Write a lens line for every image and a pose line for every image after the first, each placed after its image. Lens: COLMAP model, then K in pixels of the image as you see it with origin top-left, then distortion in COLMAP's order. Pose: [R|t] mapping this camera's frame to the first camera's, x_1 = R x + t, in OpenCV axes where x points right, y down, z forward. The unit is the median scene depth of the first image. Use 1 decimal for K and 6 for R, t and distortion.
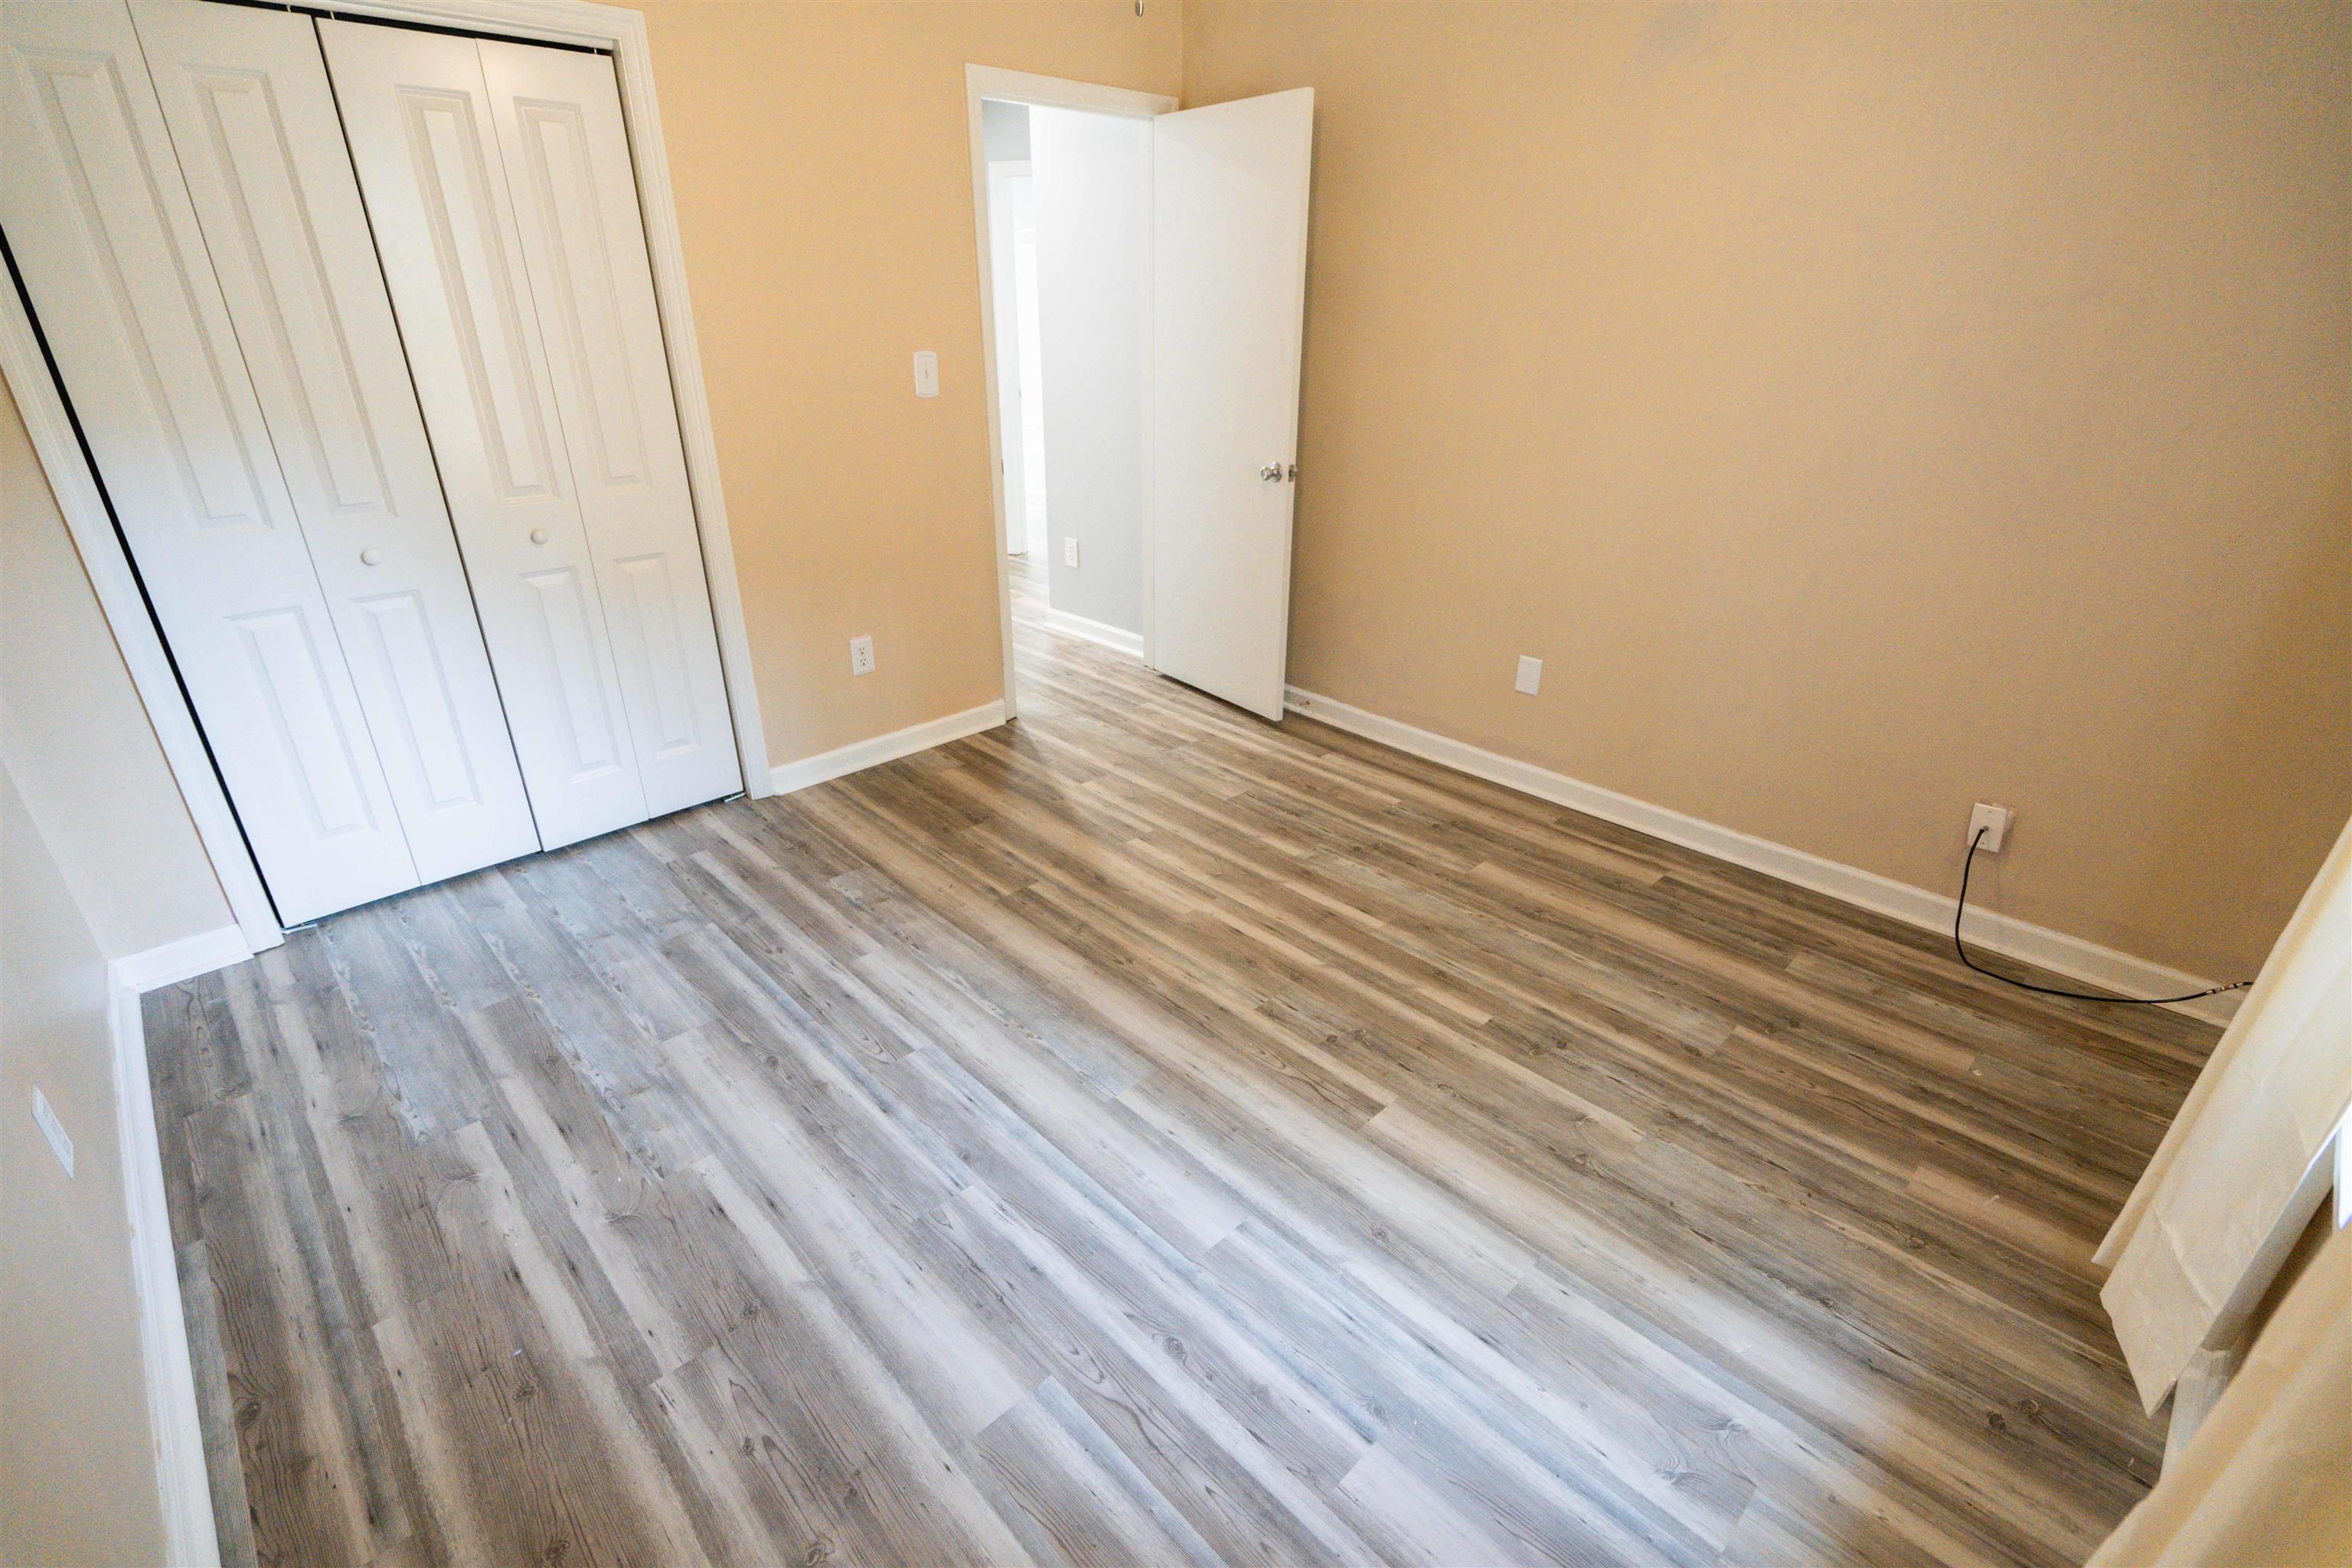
lens RADIAL K [[1059.9, 0, 1164.3], [0, 1059.9, 783.7], [0, 0, 1]] dist [-0.012980, 0.007647]
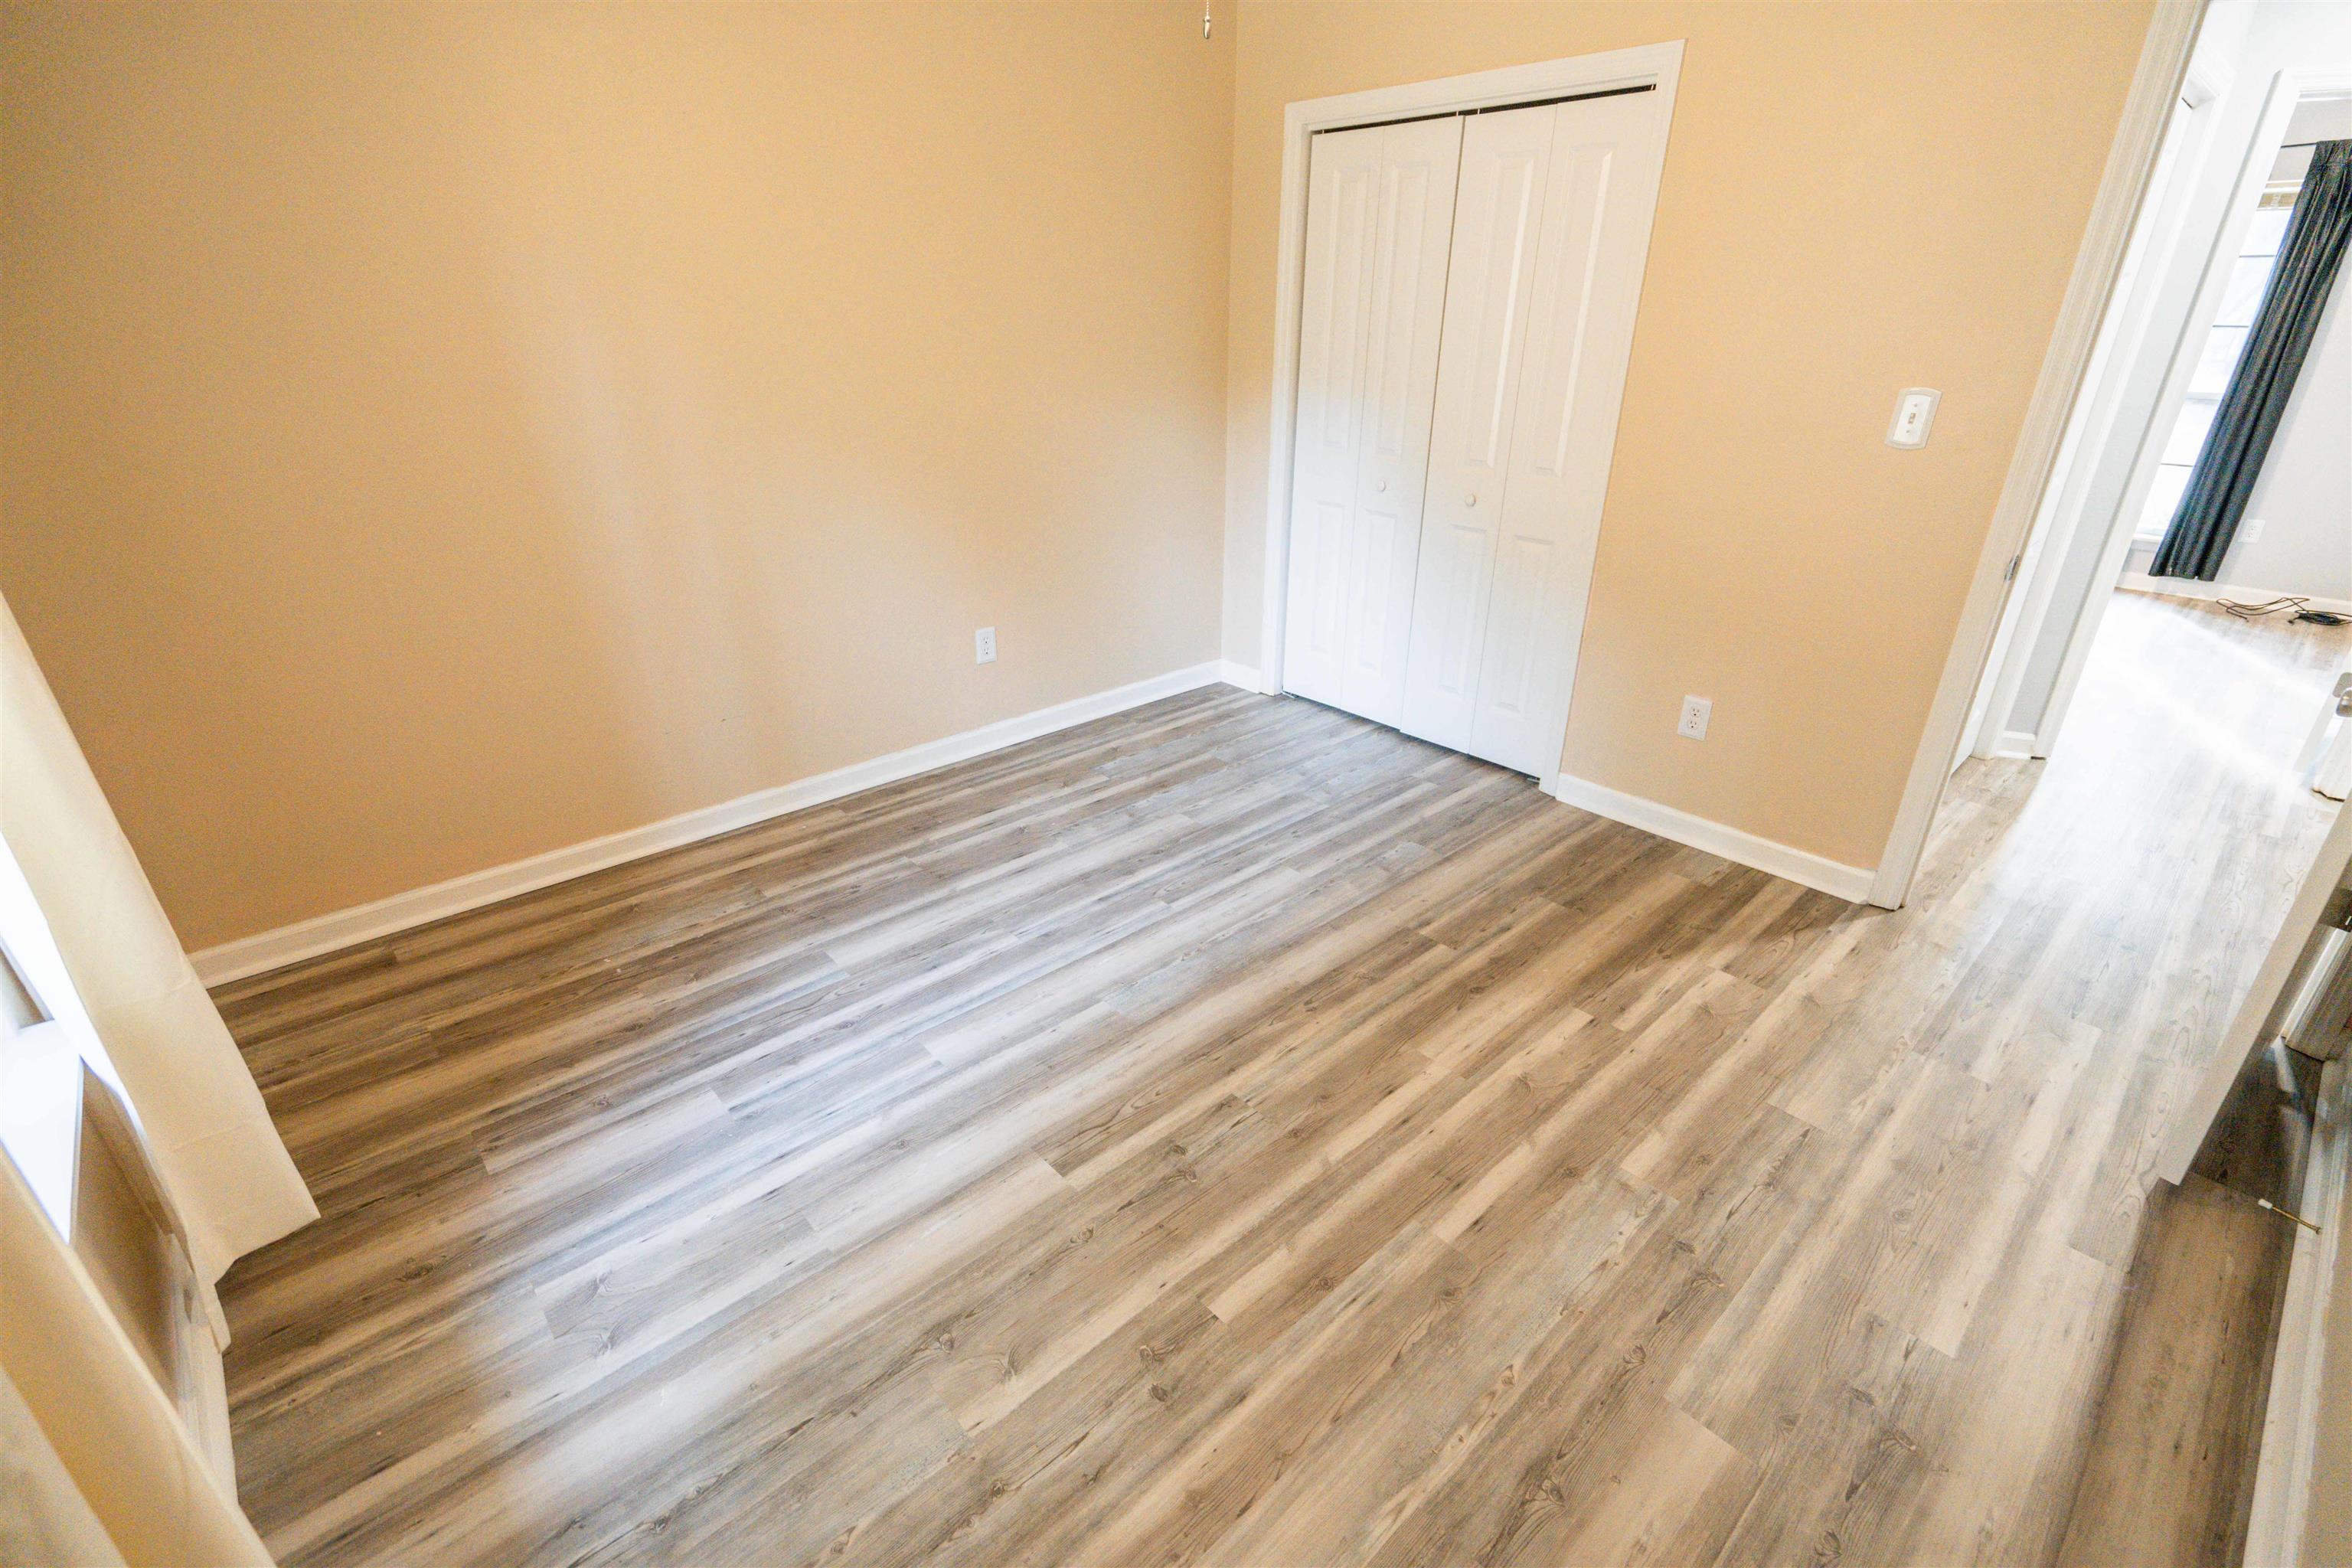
lens RADIAL K [[1059.9, 0, 1164.3], [0, 1059.9, 783.7], [0, 0, 1]] dist [-0.012980, 0.007647]
pose [[-0.033882, 0.407022, -0.912790, 0.827446], [-0.428054, 0.819394, 0.381265, -0.330767], [0.903118, 0.403641, 0.146465, 0.737370]]
